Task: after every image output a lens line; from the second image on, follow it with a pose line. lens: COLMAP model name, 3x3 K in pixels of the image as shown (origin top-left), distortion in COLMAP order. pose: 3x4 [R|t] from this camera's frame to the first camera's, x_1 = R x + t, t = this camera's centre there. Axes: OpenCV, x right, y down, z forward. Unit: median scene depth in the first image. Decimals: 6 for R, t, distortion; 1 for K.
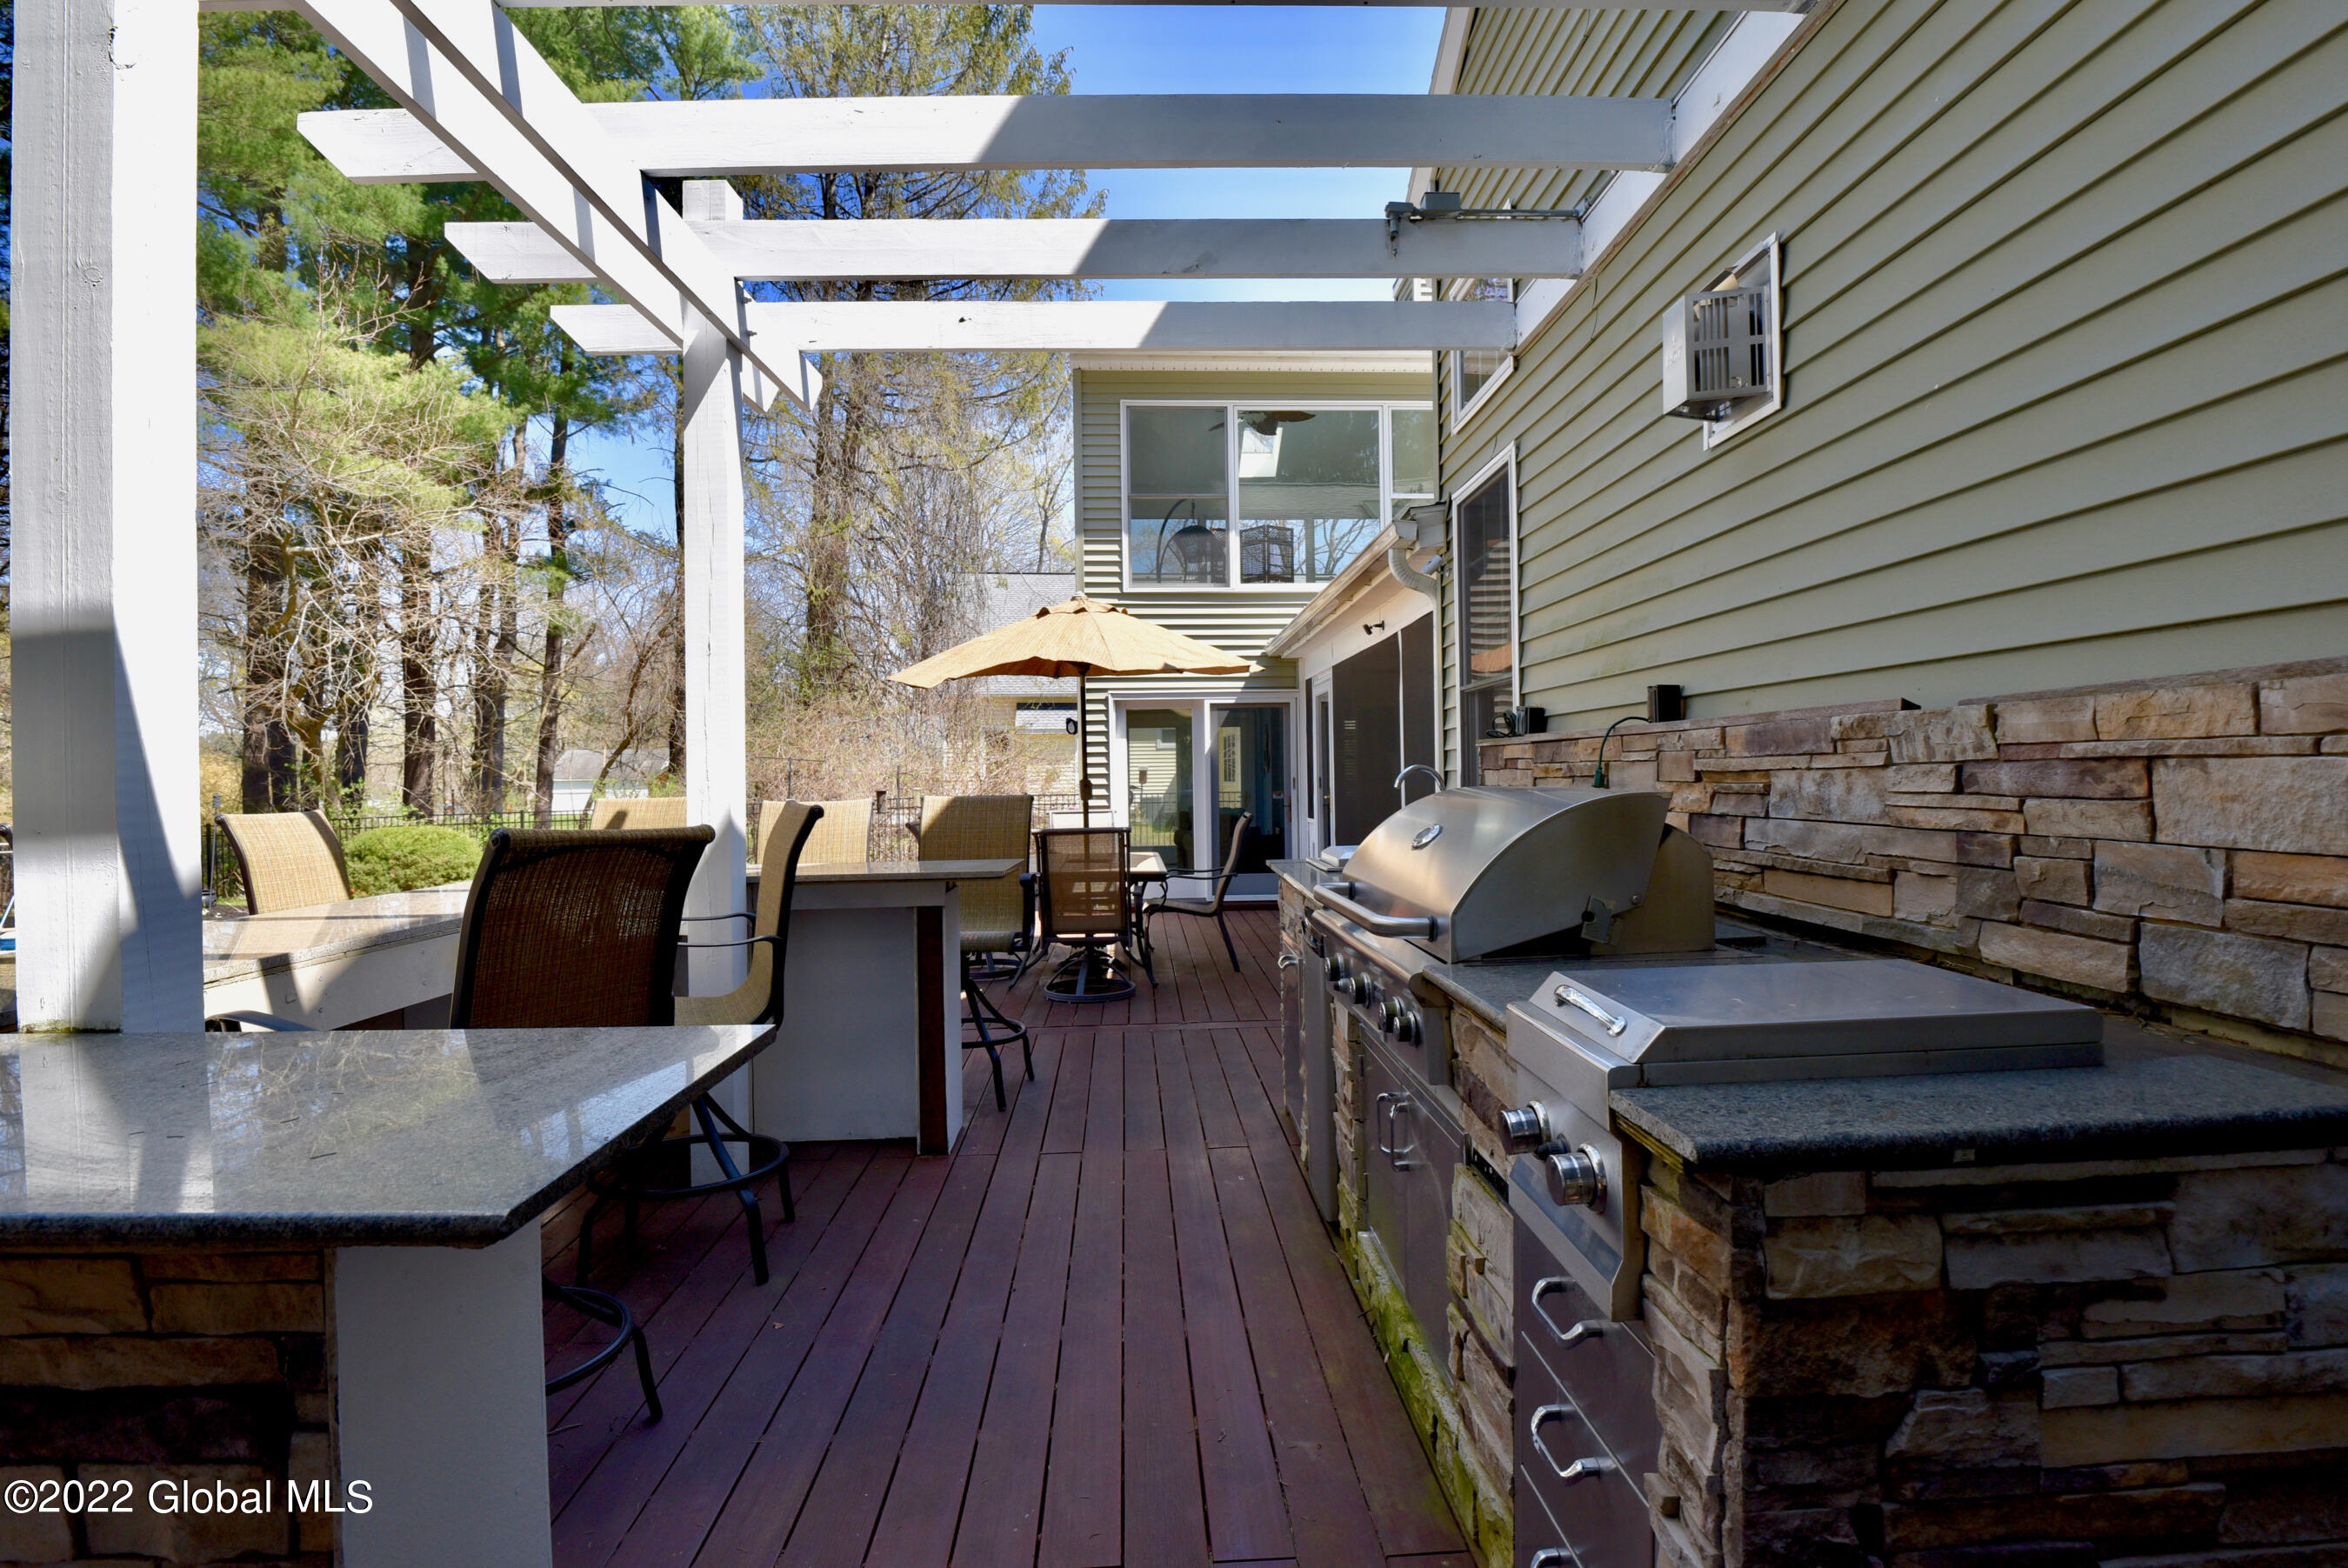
lens RADIAL K [[1170.1, 0, 1183.8], [0, 1170.1, 786.4], [0, 0, 1]] dist [-0.018705, -0.002830]
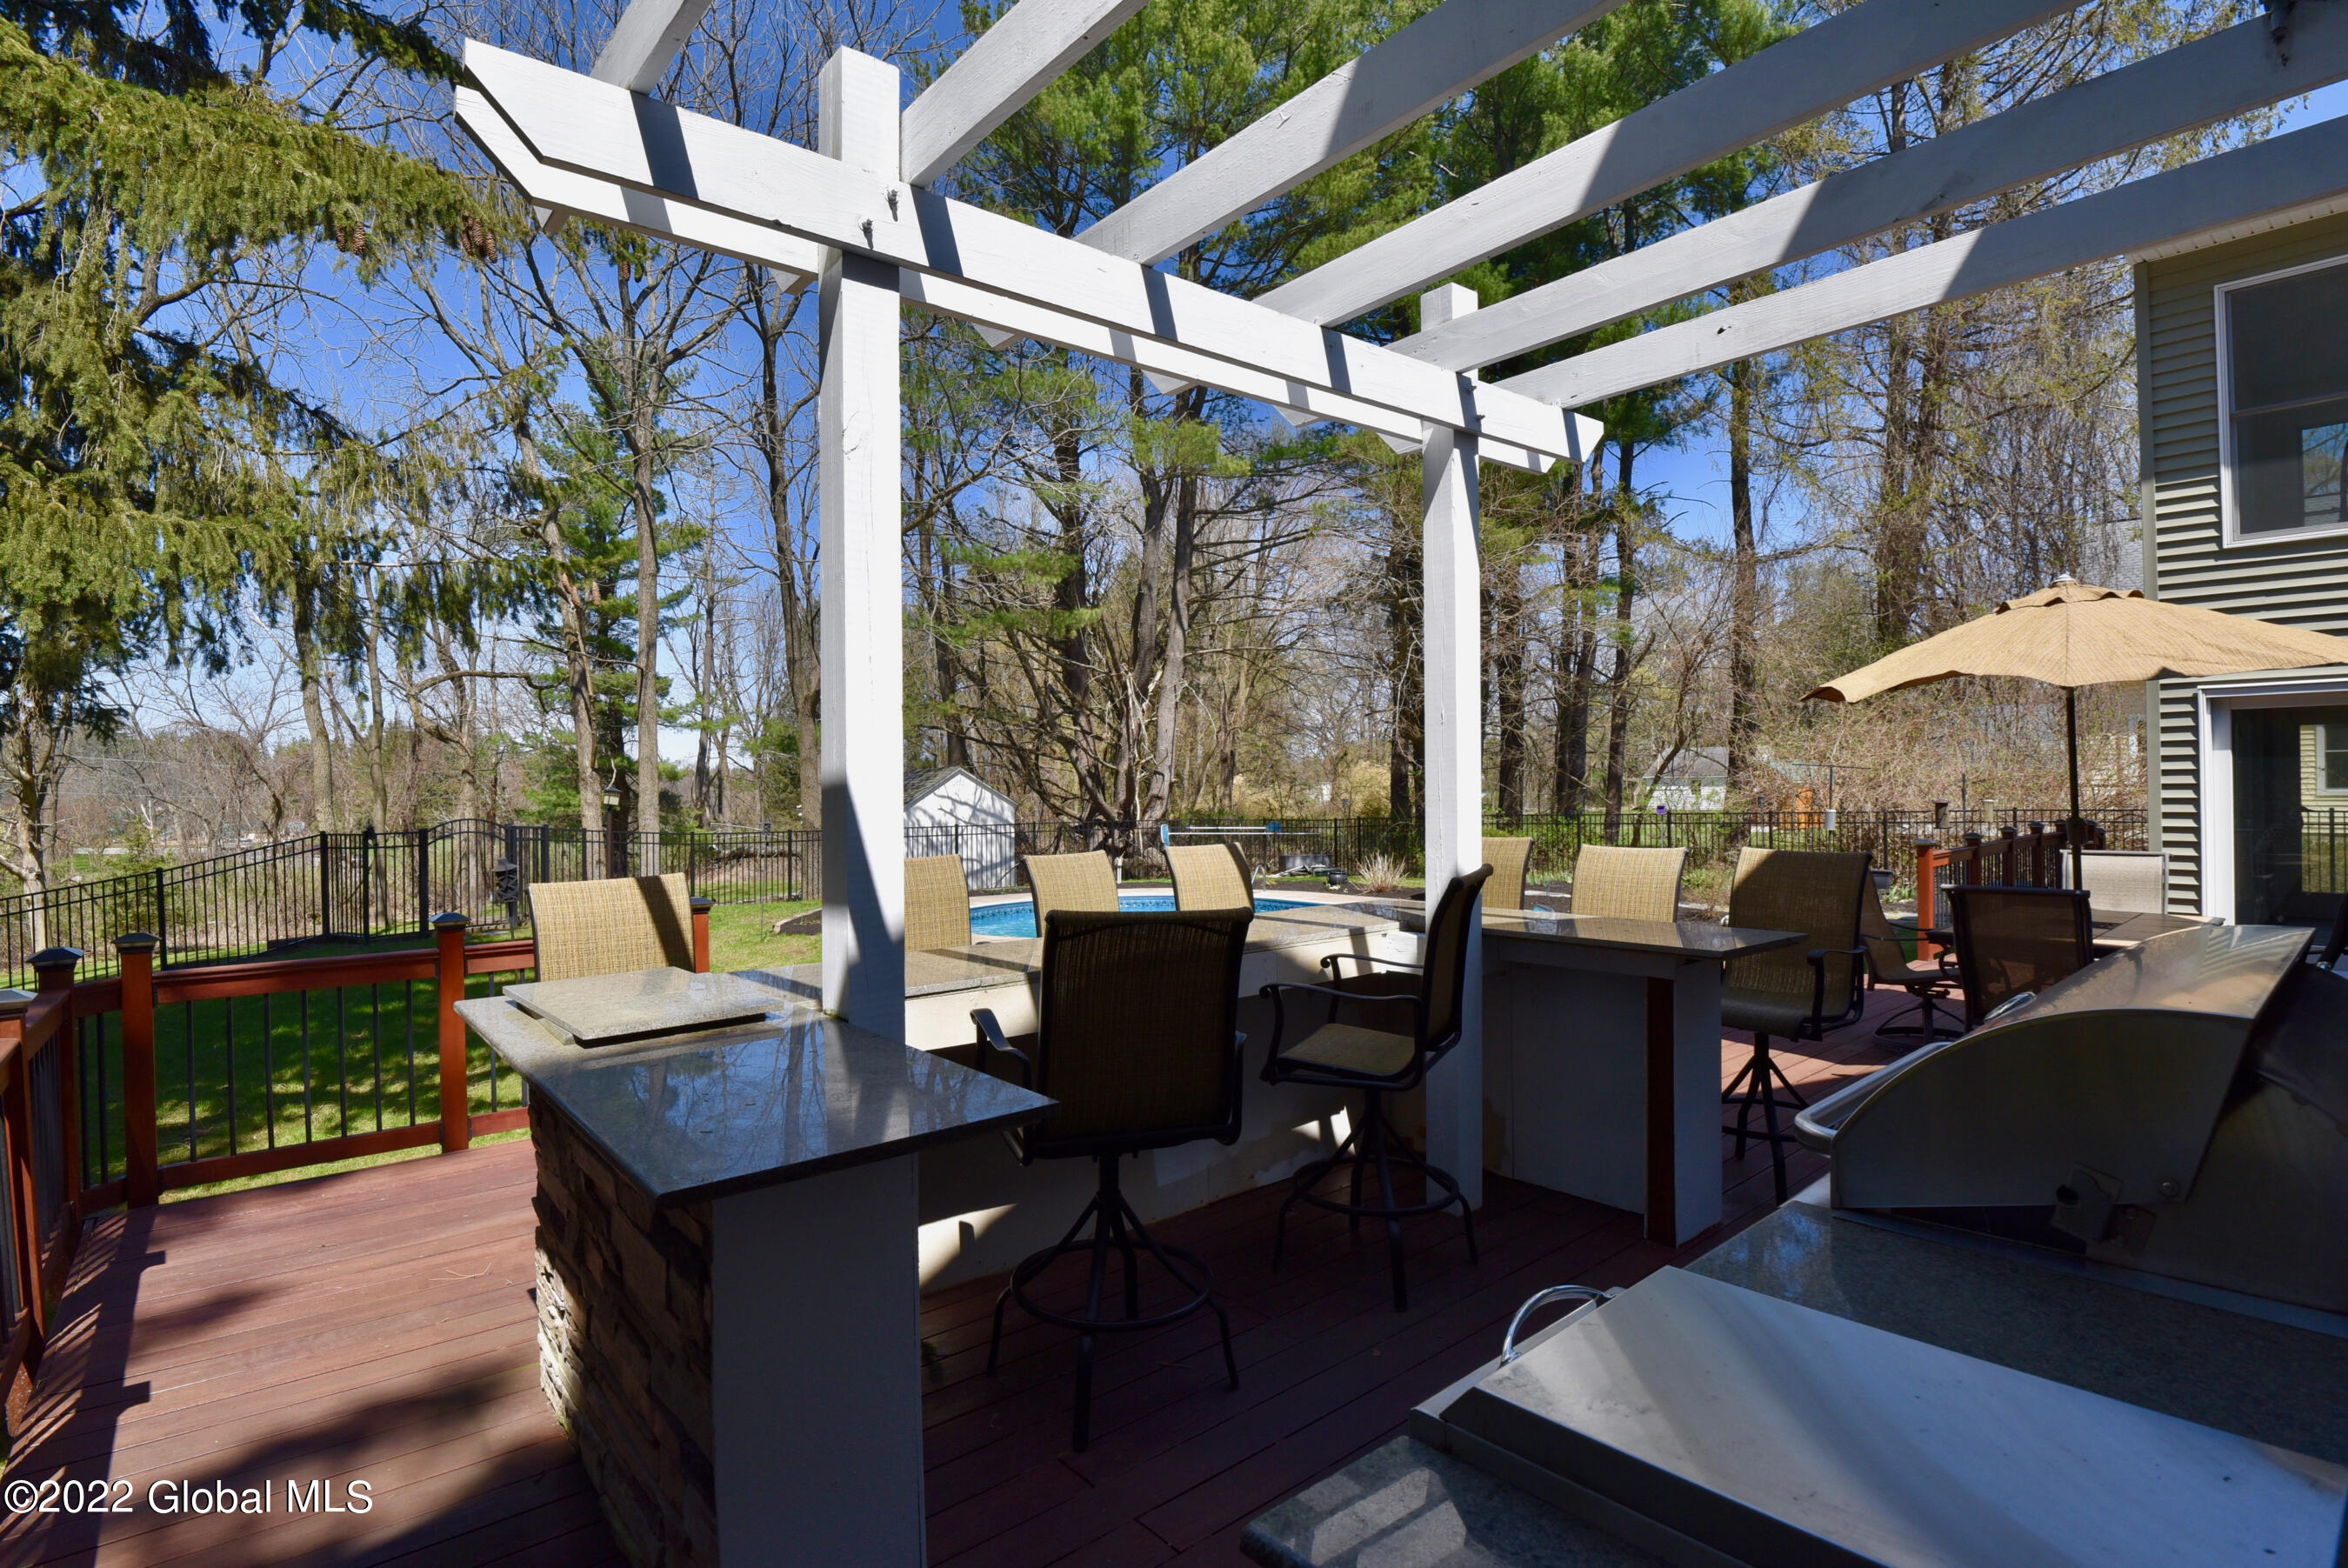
lens RADIAL K [[1170.1, 0, 1186.9], [0, 1170.1, 776.8], [0, 0, 1]] dist [-0.018705, -0.002830]
pose [[0.611520, 0.004780, -0.791214, 0.260486], [-0.002833, 0.999989, 0.003852, -0.054916], [0.791224, -0.000113, 0.611527, 0.117517]]
